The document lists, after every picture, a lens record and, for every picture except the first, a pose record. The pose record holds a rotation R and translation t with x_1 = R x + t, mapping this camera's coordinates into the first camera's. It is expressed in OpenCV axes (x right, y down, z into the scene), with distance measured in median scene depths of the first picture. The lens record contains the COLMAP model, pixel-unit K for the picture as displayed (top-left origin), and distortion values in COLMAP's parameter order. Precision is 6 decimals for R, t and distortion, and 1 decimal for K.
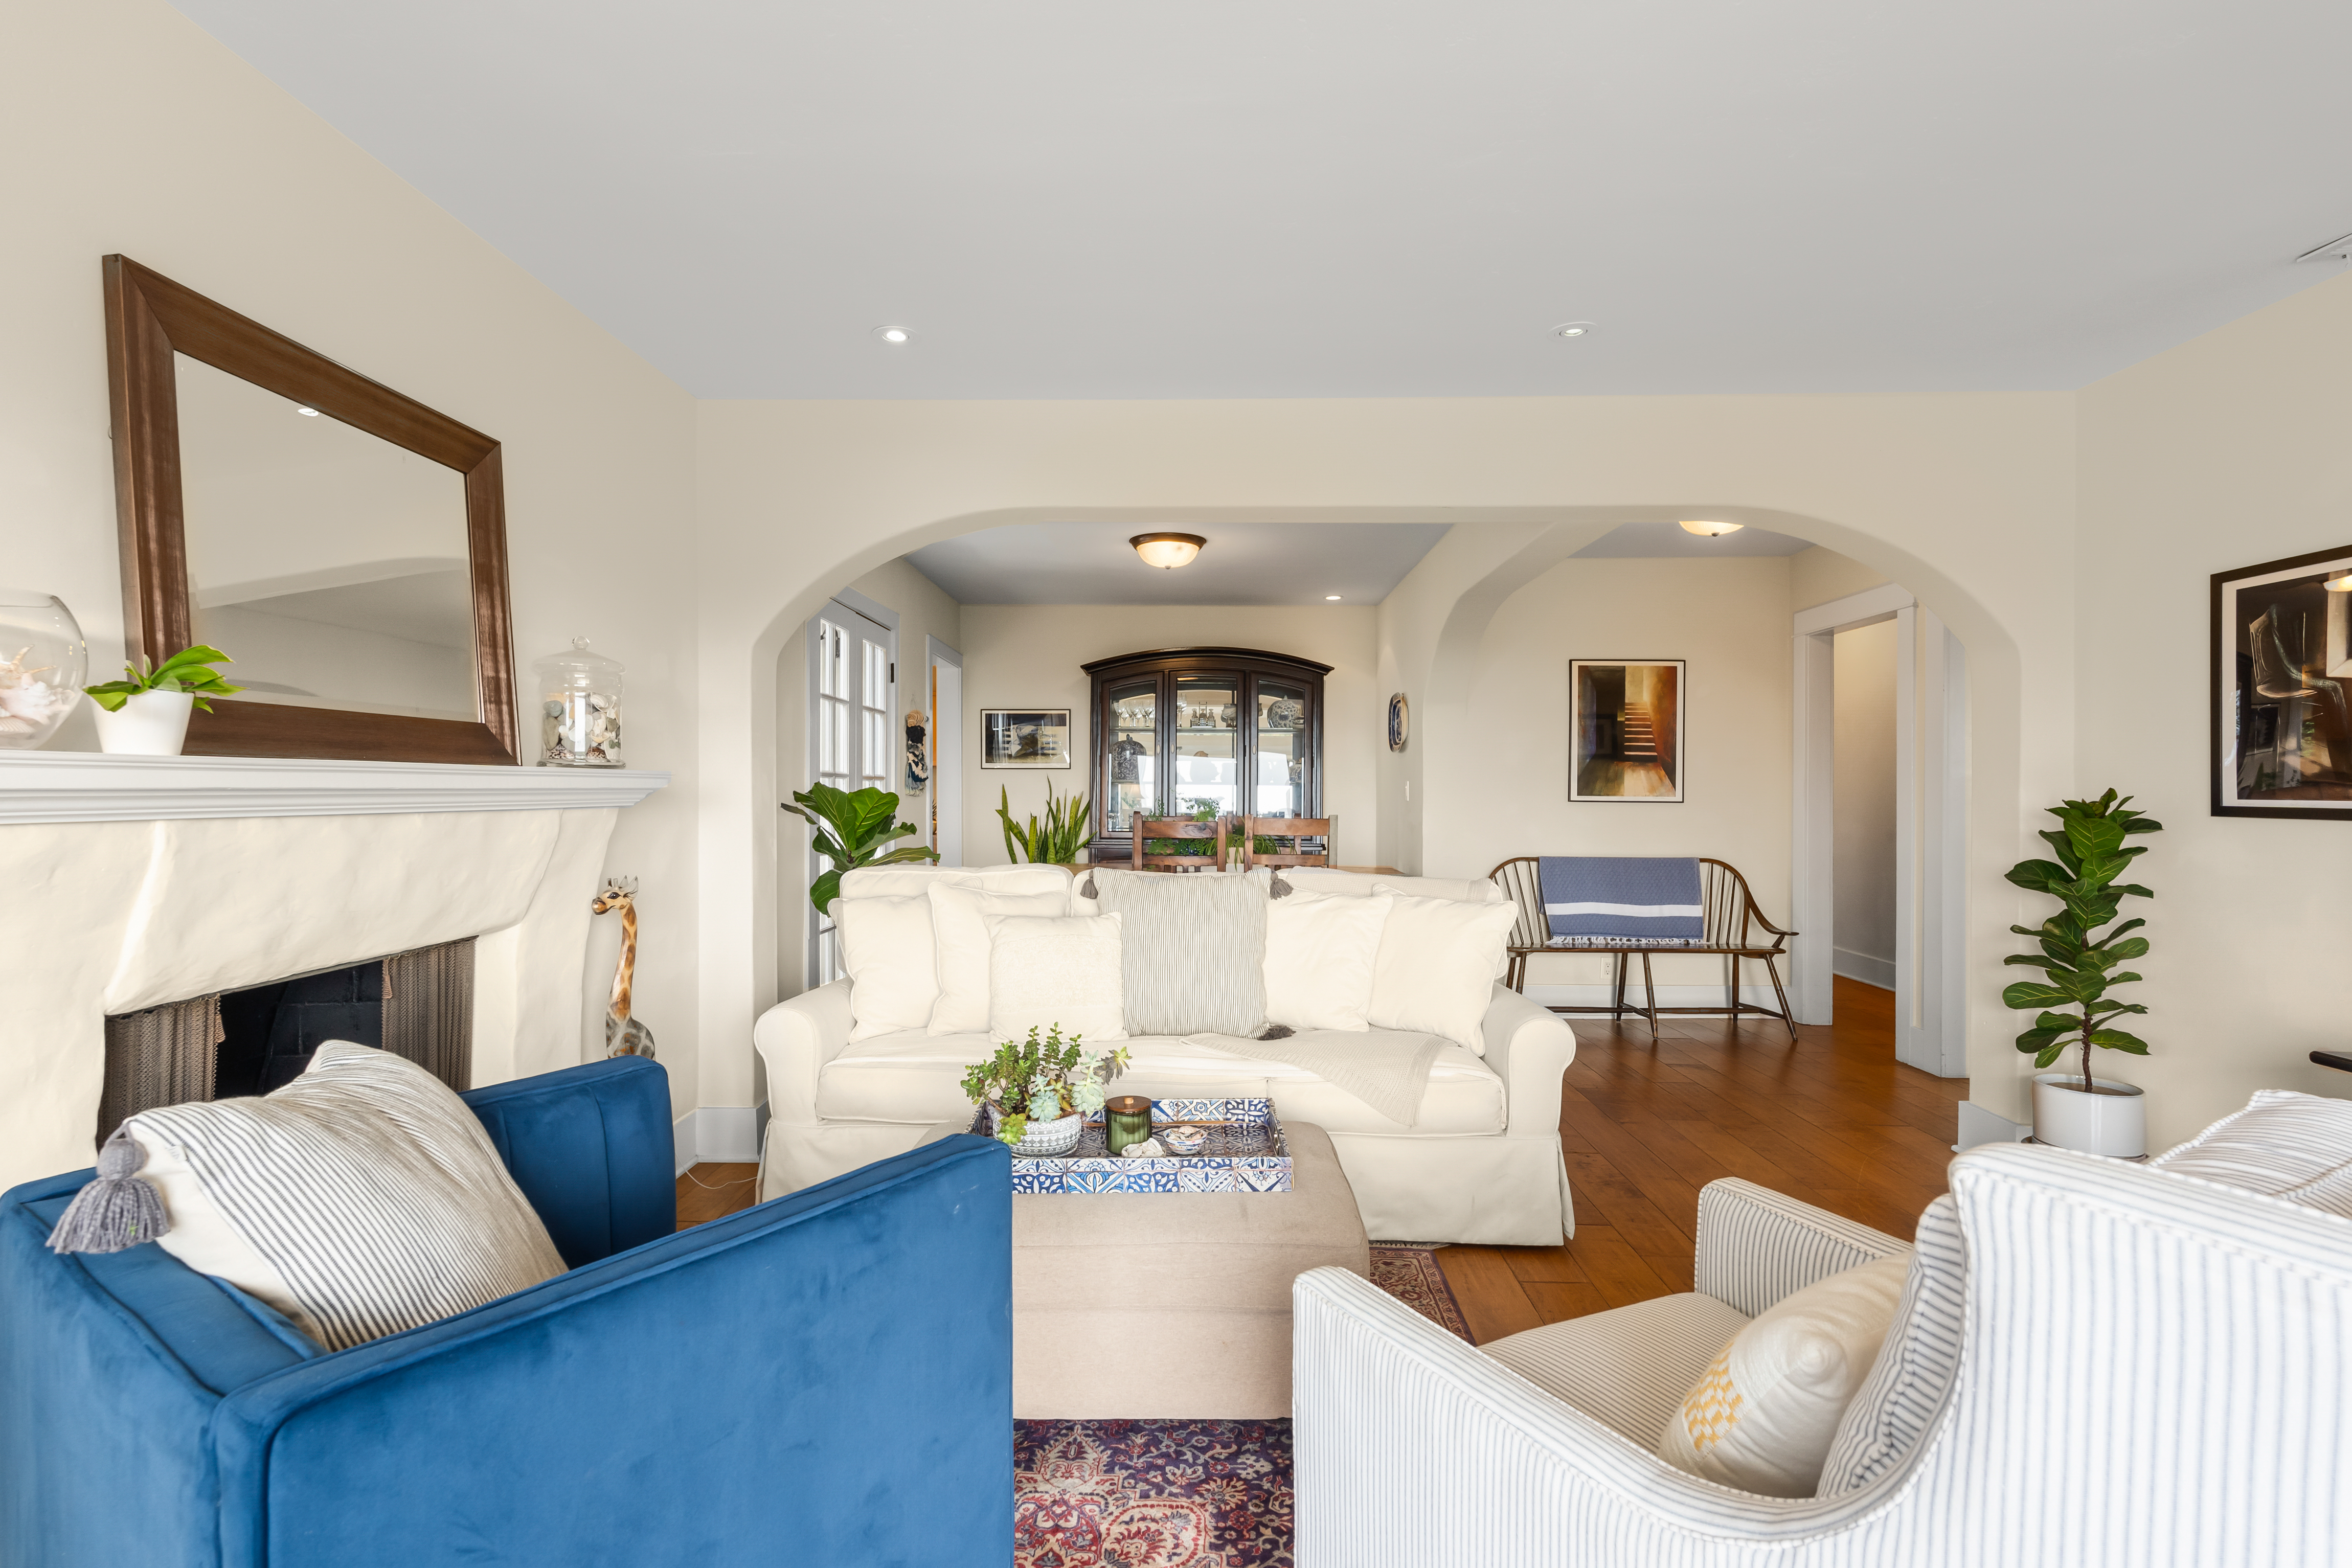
lens RADIAL K [[1128.2, 0, 1176.0], [0, 1128.2, 784.0], [0, 0, 1]] dist [-0.001745, -0.000076]
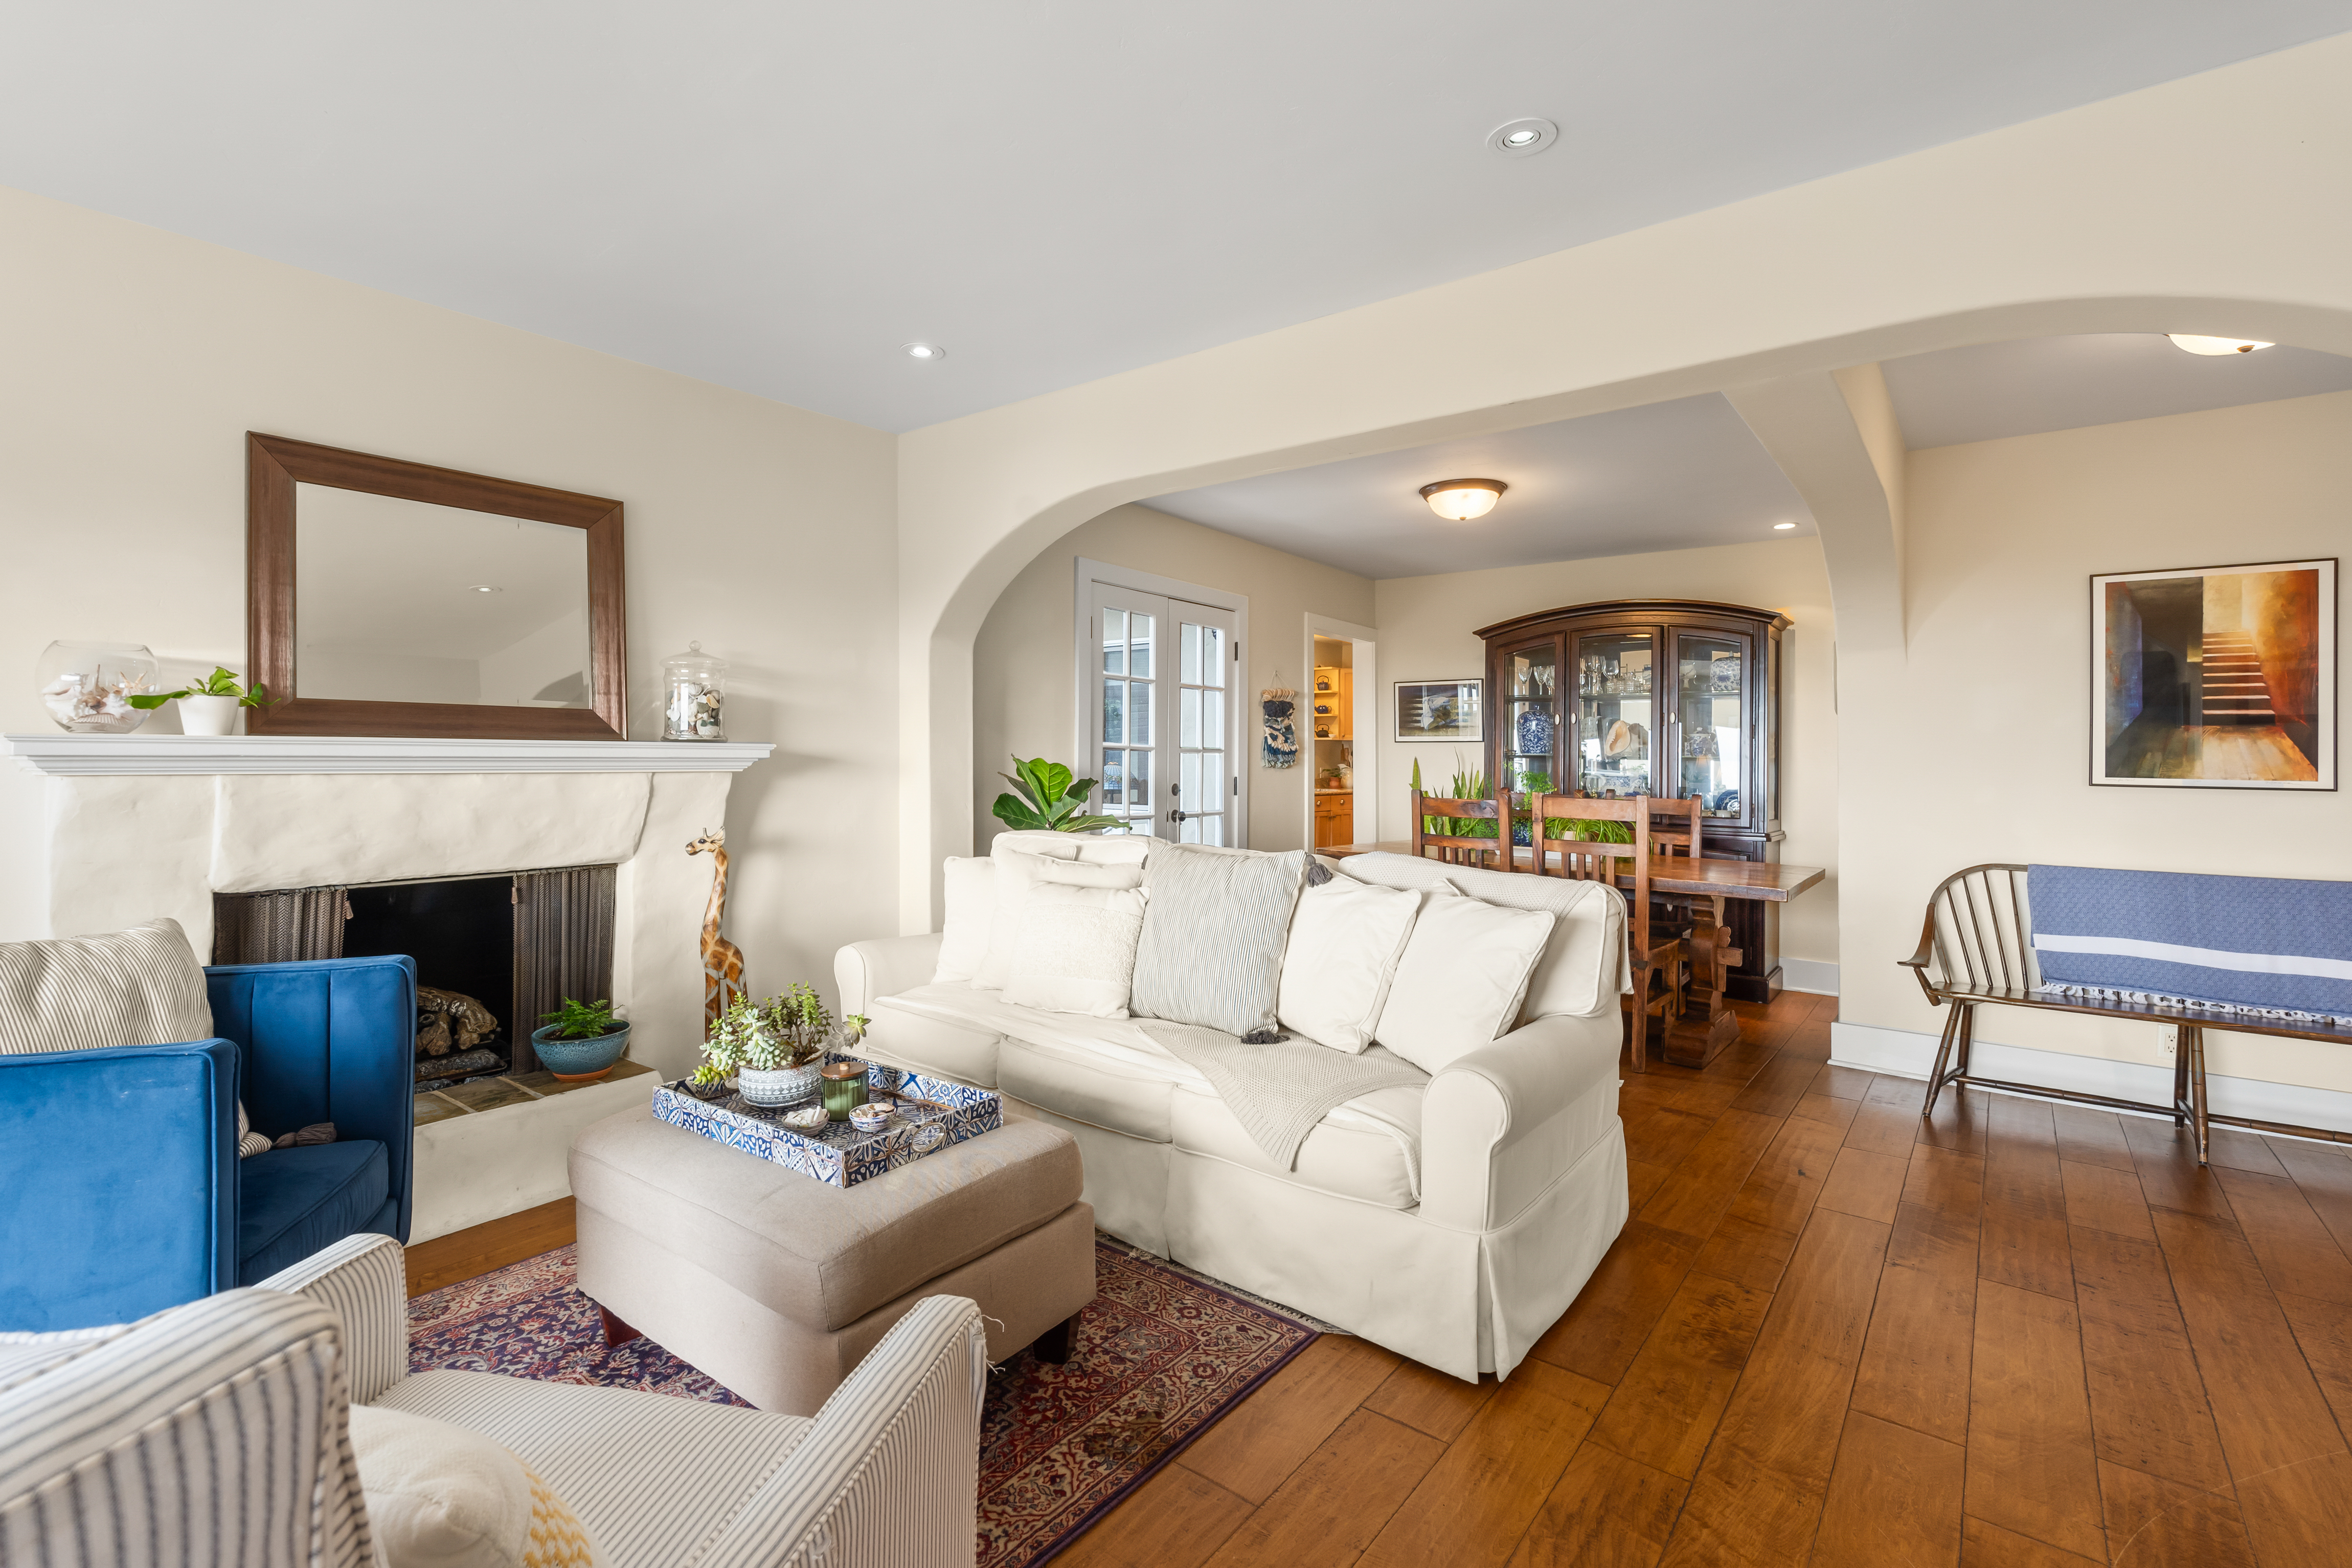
lens RADIAL K [[1071.4, 0, 1161.9], [0, 1071.4, 747.5], [0, 0, 1]] dist [0.002372, -0.000100]
pose [[0.798315, -0.002187, -0.602236, 0.499482], [-0.003763, 0.999956, -0.008620, 0.000628], [0.602229, 0.009148, 0.798271, 0.260660]]
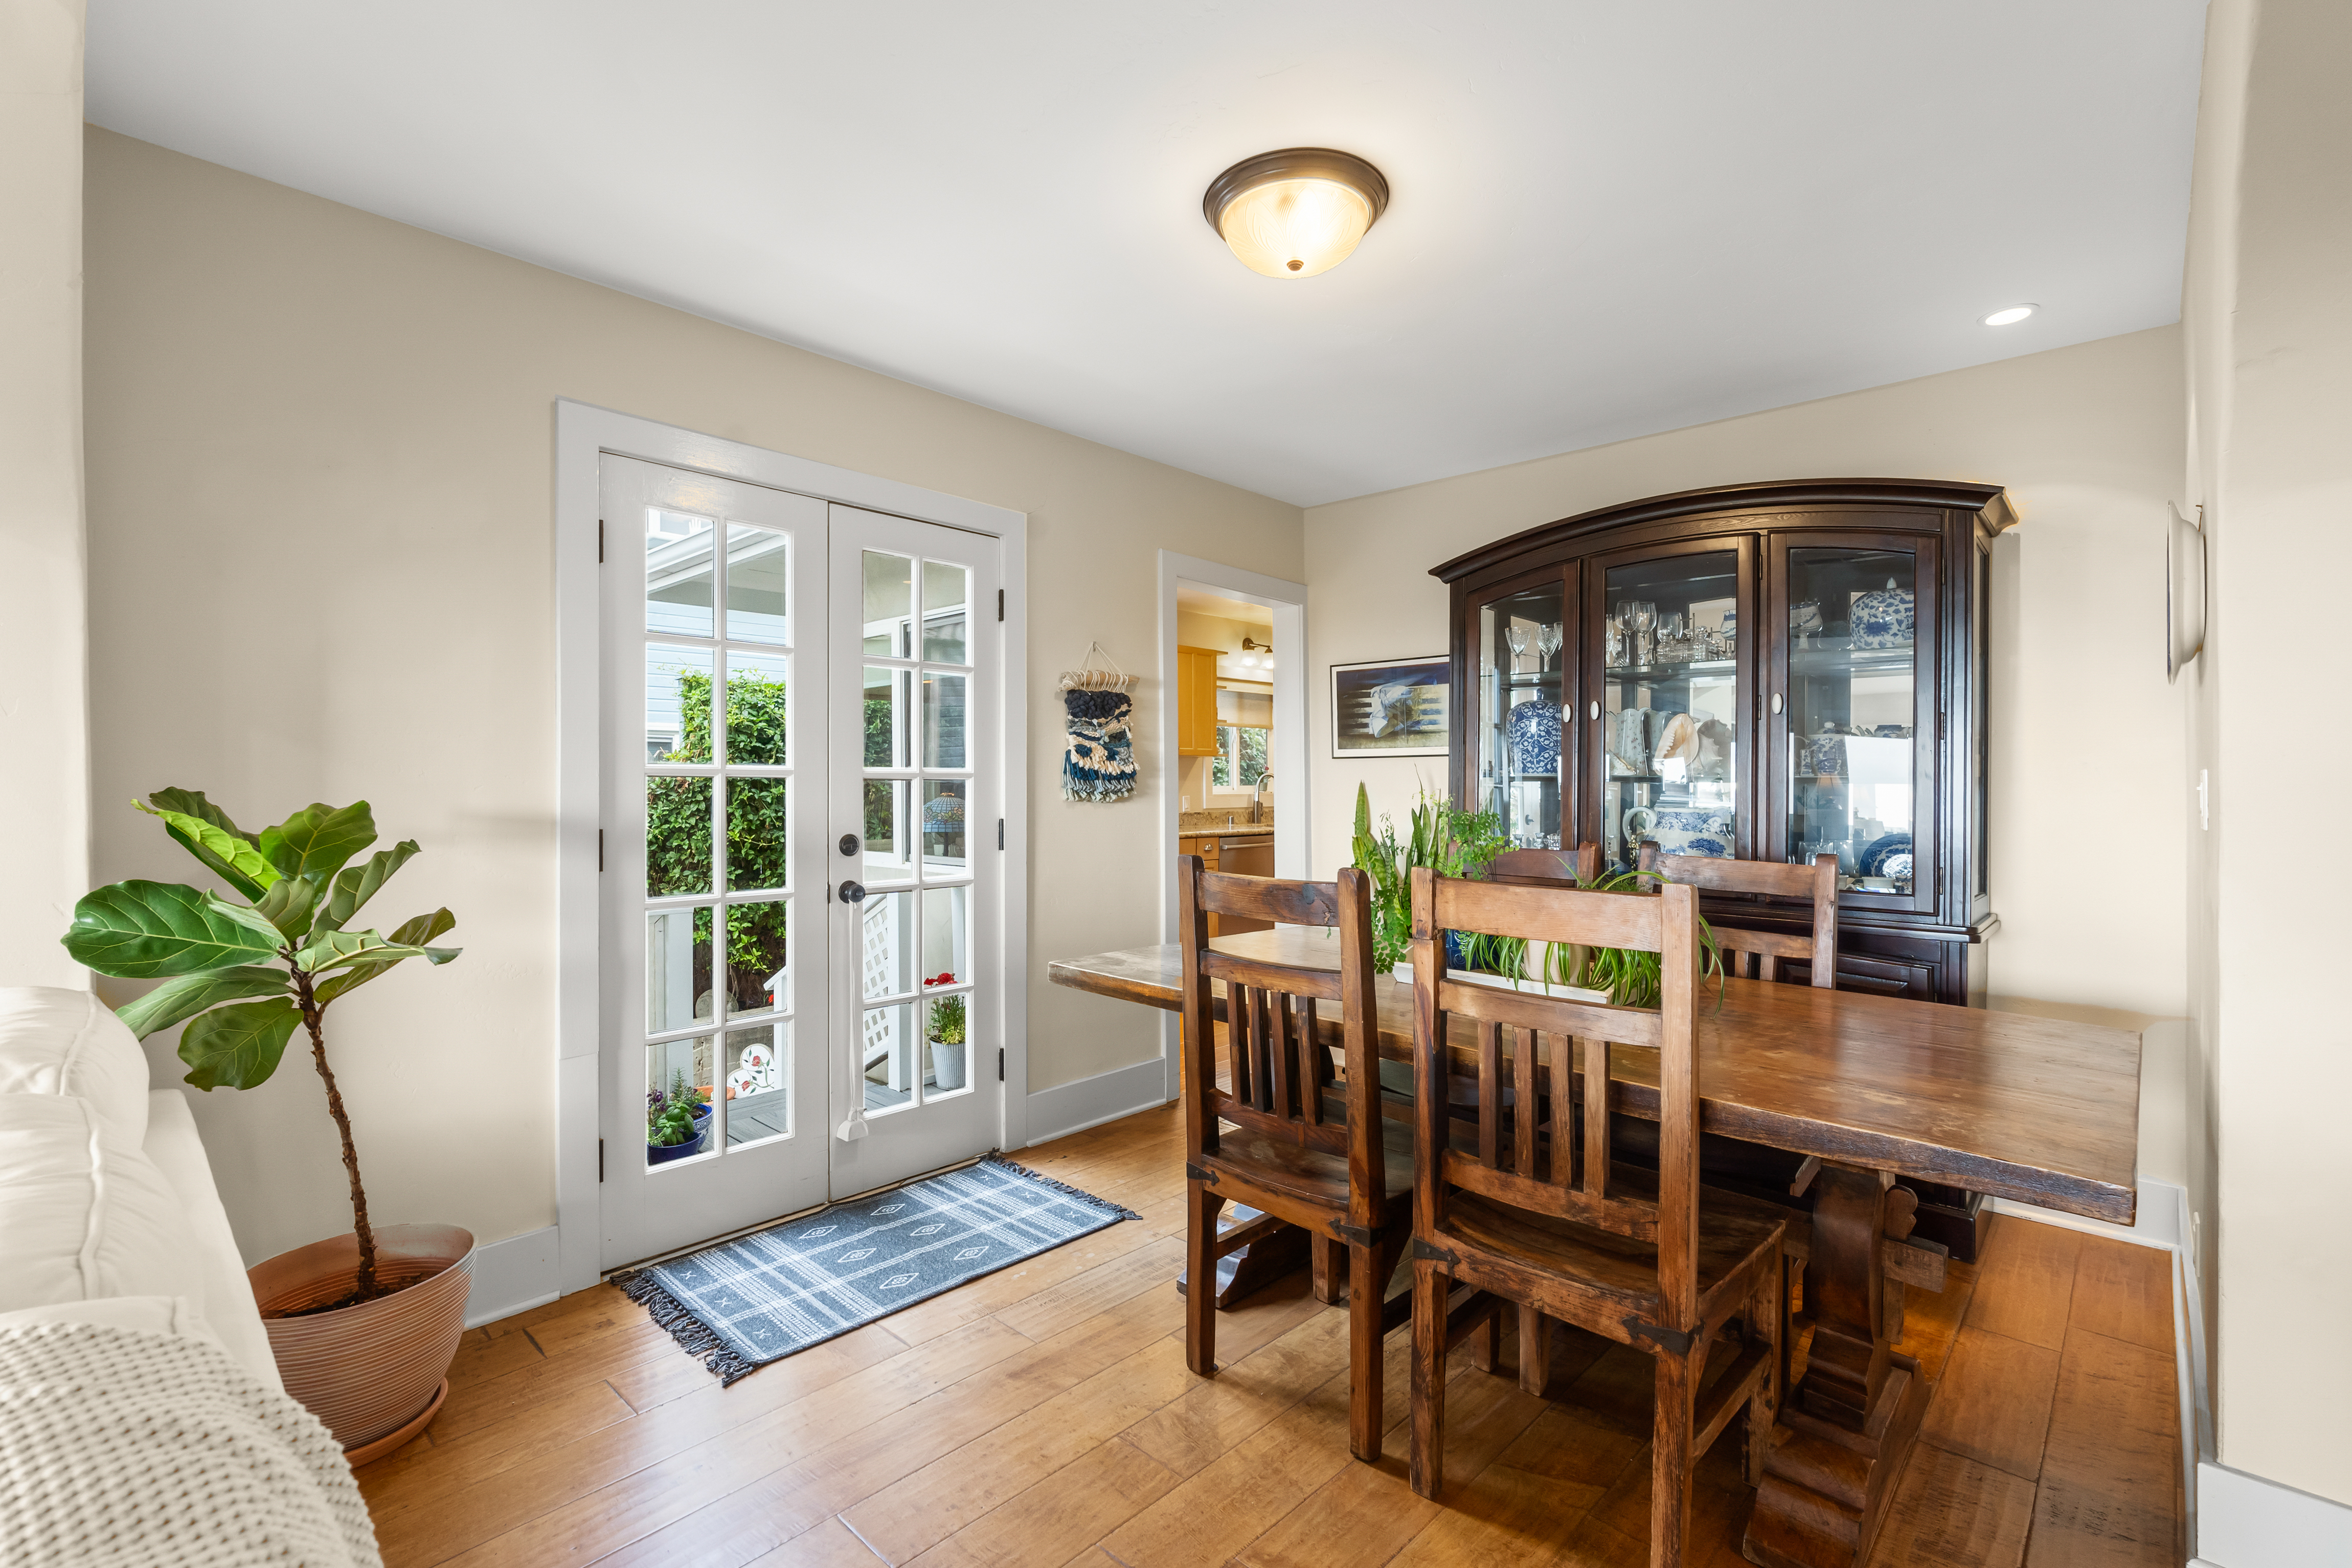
lens RADIAL K [[1039.3, 0, 1176.0], [0, 1039.3, 784.0], [0, 0, 1]] dist [0.002353, 0.000521]
pose [[0.741430, -0.002291, -0.671026, 0.343568], [0.006465, 0.999972, 0.003730, -0.002722], [0.670999, -0.007103, 0.741424, 1.070827]]
